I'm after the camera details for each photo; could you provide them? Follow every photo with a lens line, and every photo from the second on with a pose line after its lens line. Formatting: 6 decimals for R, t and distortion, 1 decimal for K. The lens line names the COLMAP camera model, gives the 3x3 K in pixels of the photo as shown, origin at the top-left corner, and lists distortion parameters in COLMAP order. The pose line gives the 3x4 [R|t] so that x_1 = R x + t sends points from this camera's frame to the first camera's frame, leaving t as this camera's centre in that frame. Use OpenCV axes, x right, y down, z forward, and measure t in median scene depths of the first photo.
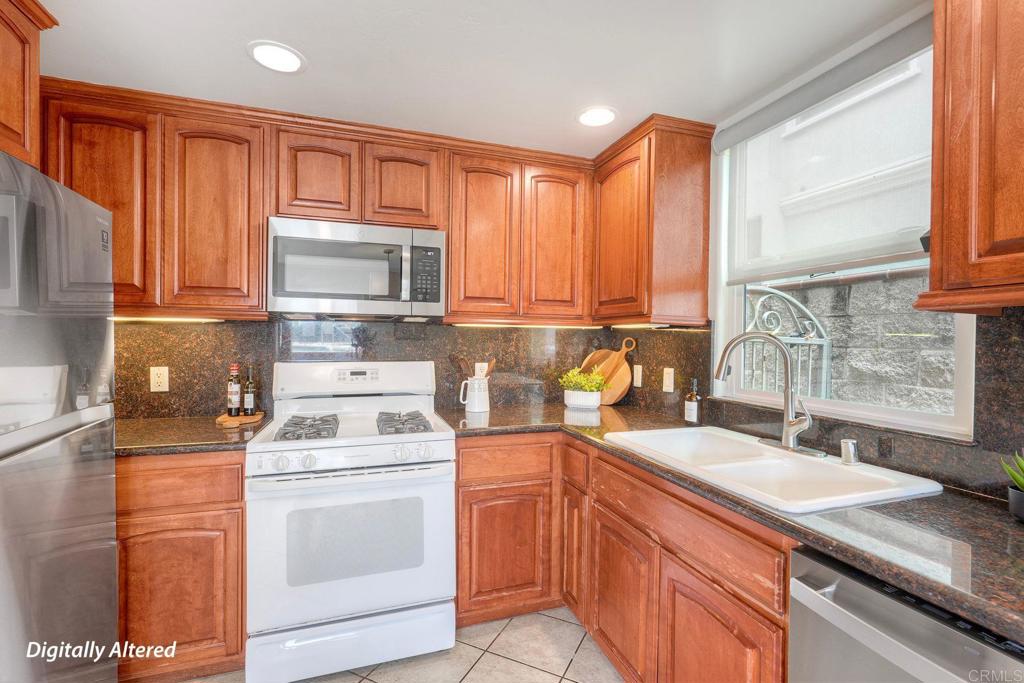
lens RADIAL K [[463.1, 0, 517.8], [0, 463.1, 341.3], [0, 0, 1]] dist [-0.003217, 0.000859]
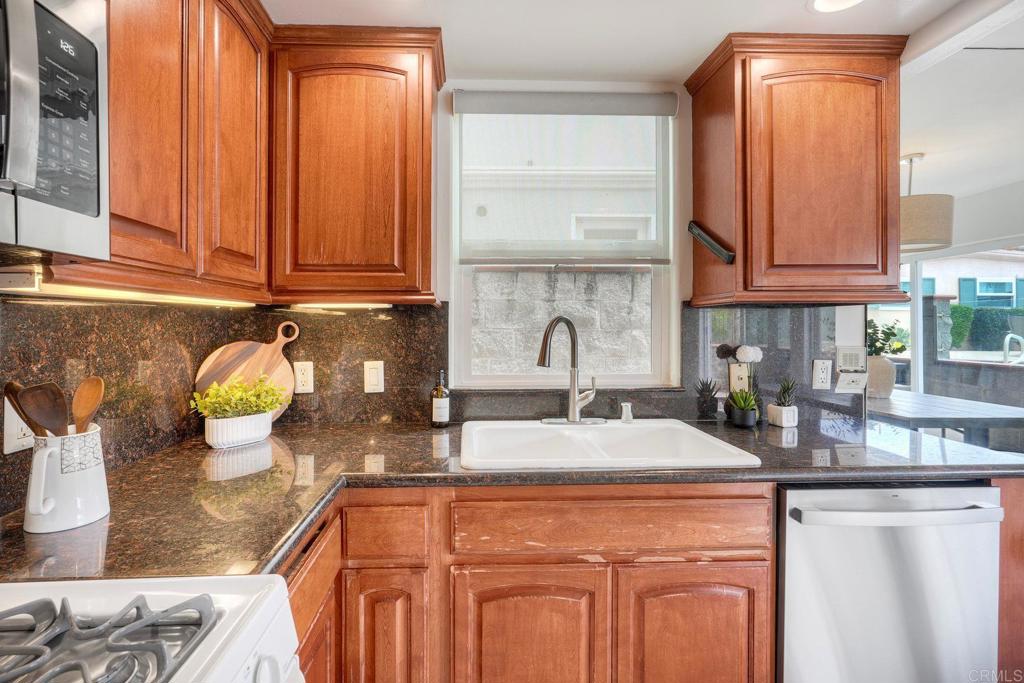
lens RADIAL K [[484.9, 0, 473.4], [0, 484.9, 322.9], [0, 0, 1]] dist [-0.004257, -0.000141]
pose [[0.289173, -0.009071, 0.957234, -0.429123], [0.008632, 0.999939, 0.006868, -0.010388], [-0.957238, 0.006277, 0.289234, 0.670450]]
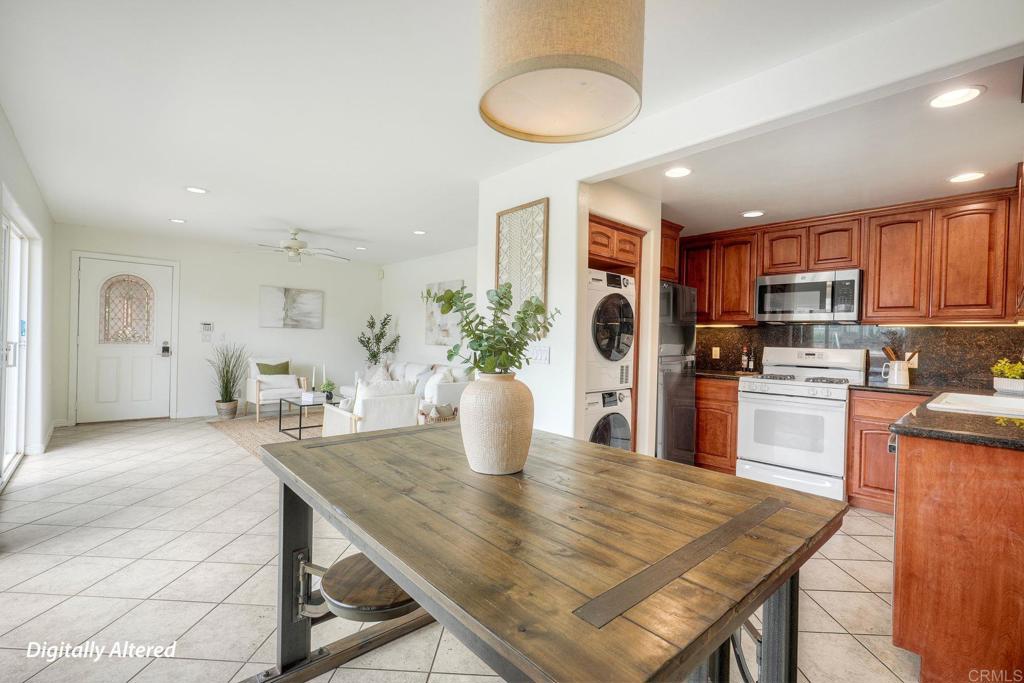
lens RADIAL K [[463.1, 0, 517.8], [0, 463.1, 341.3], [0, 0, 1]] dist [-0.003217, 0.000859]
pose [[0.418821, 0.006173, -0.908048, 0.874180], [-0.025189, 0.999671, -0.004822, 0.061831], [0.907719, 0.024893, 0.418839, -0.826204]]
